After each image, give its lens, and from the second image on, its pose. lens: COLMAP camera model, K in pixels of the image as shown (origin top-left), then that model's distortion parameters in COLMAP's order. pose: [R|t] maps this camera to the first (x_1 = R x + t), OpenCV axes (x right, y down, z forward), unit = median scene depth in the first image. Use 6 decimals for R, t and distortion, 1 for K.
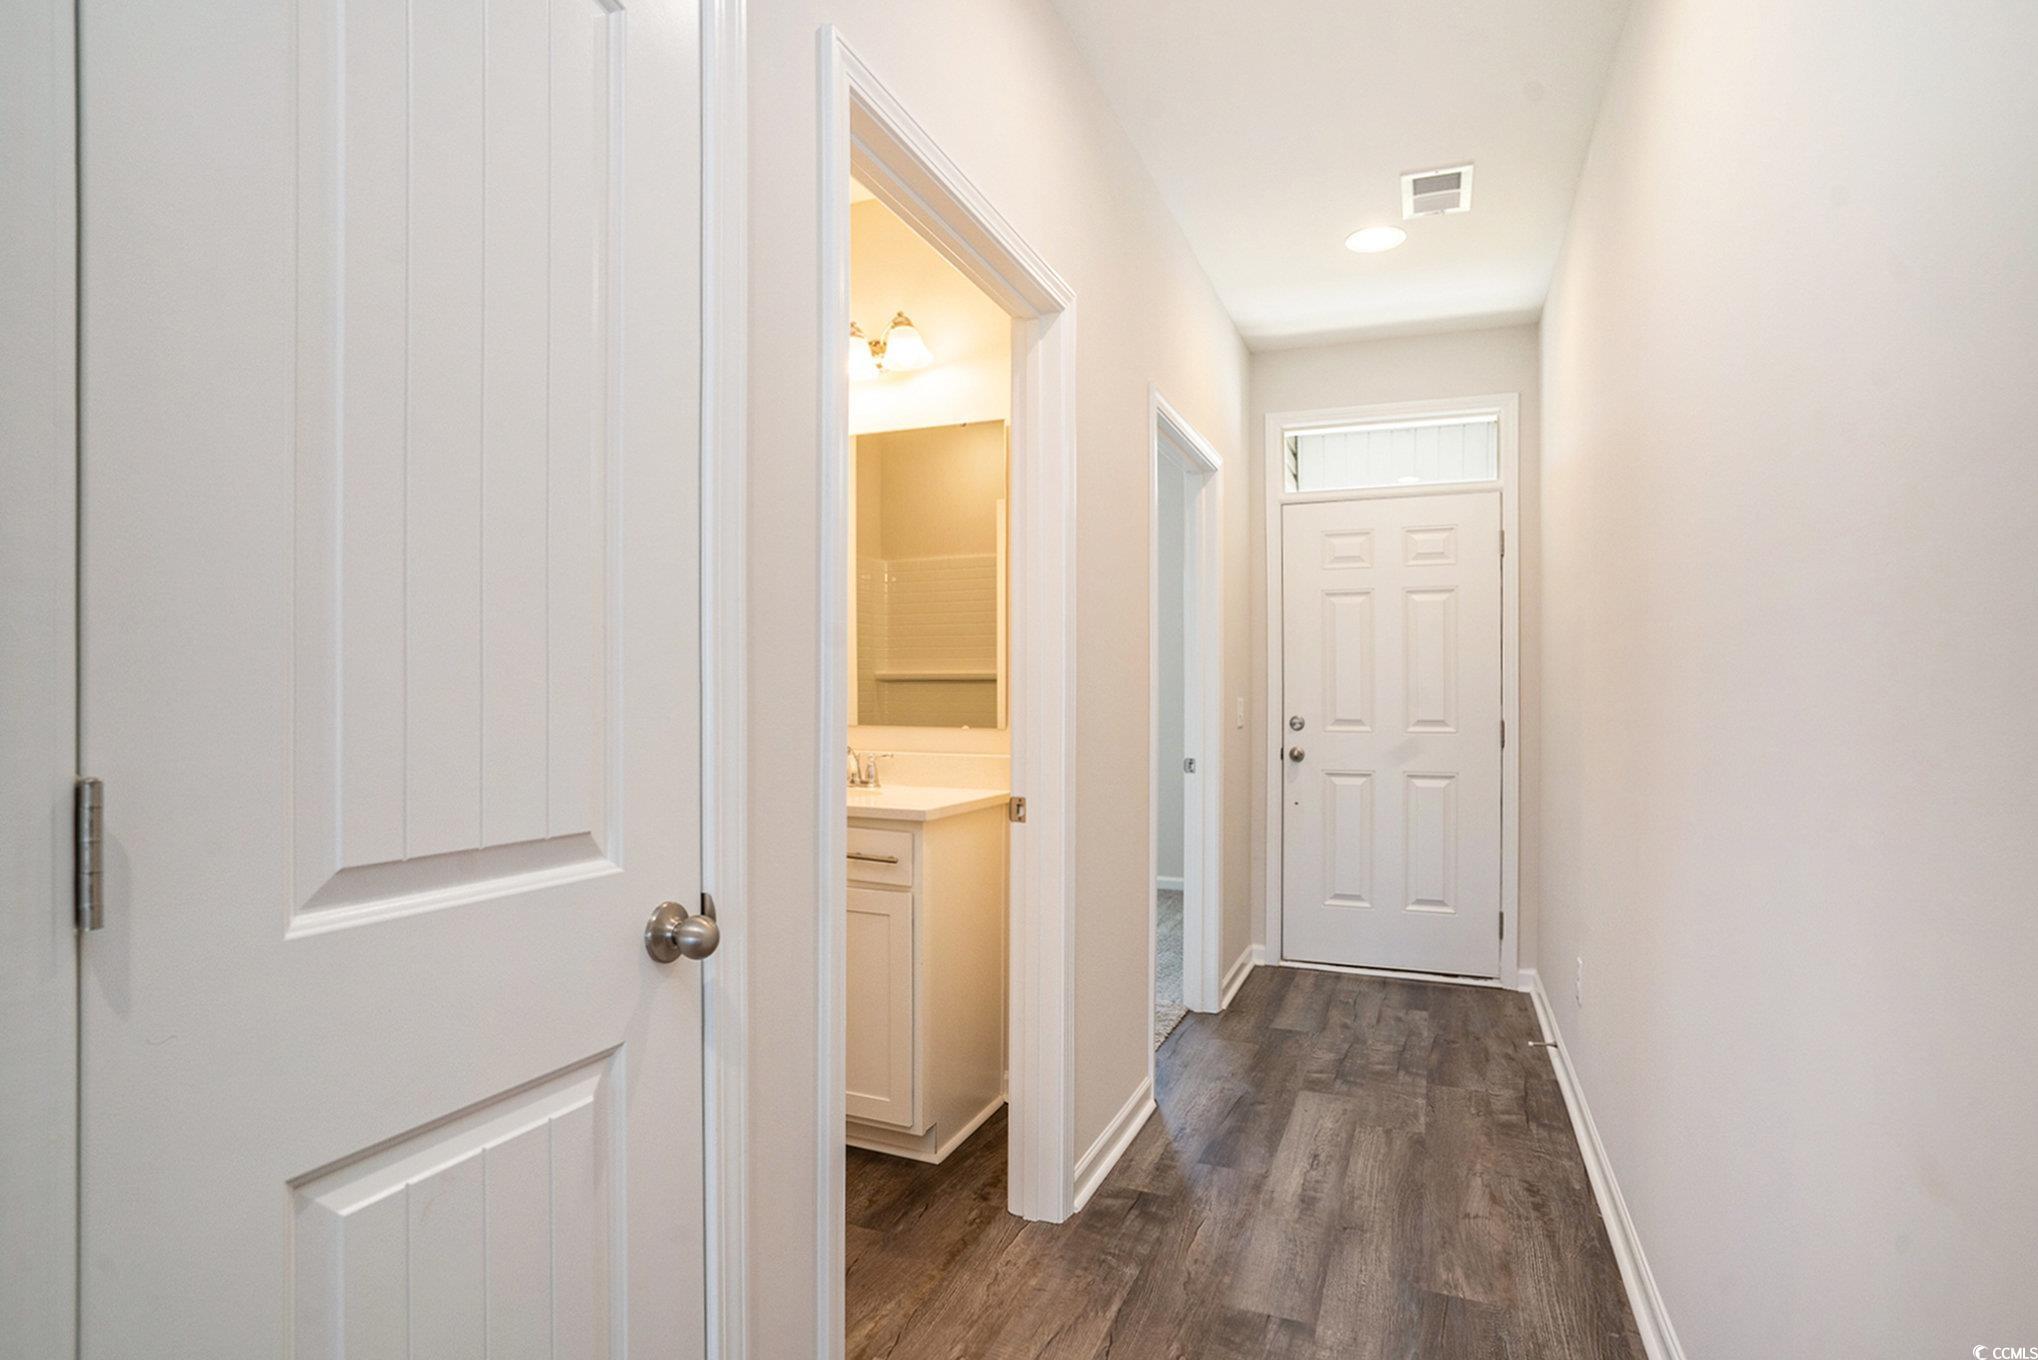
lens RADIAL K [[1012.2, 0, 1019.0], [0, 1012.2, 680.0], [0, 0, 1]] dist [-0.000708, 0.000094]
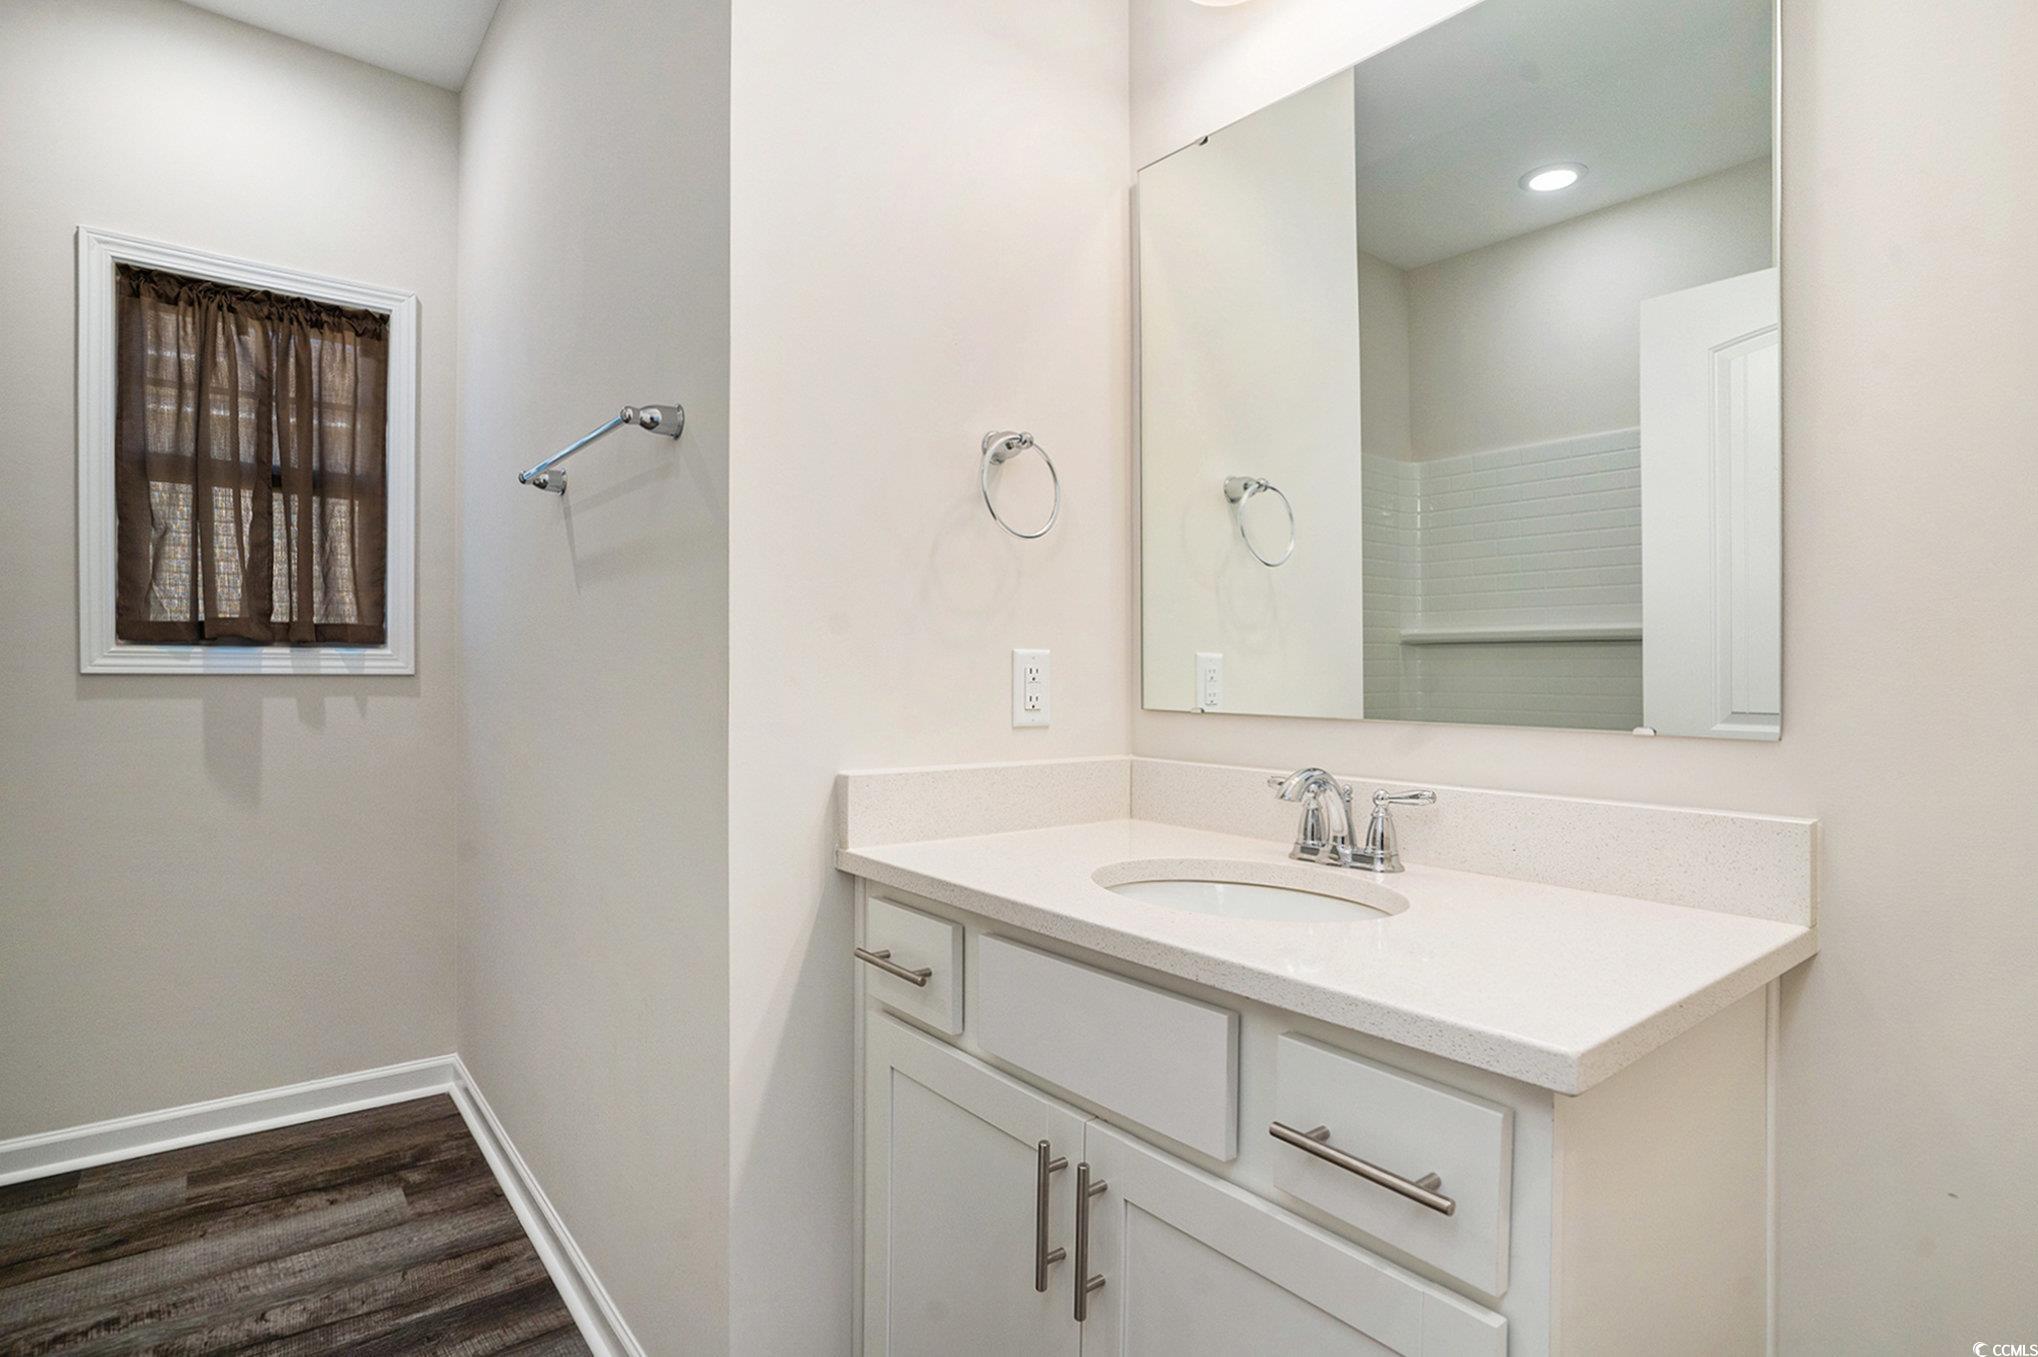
lens RADIAL K [[1012.2, 0, 1019.0], [0, 1012.2, 678.5], [0, 0, 1]] dist [-0.000708, 0.000094]
pose [[0.874732, 0.012442, -0.484447, -0.067856], [-0.003132, 0.999795, 0.020021, 0.014537], [0.484597, -0.015996, 0.874592, 0.514751]]
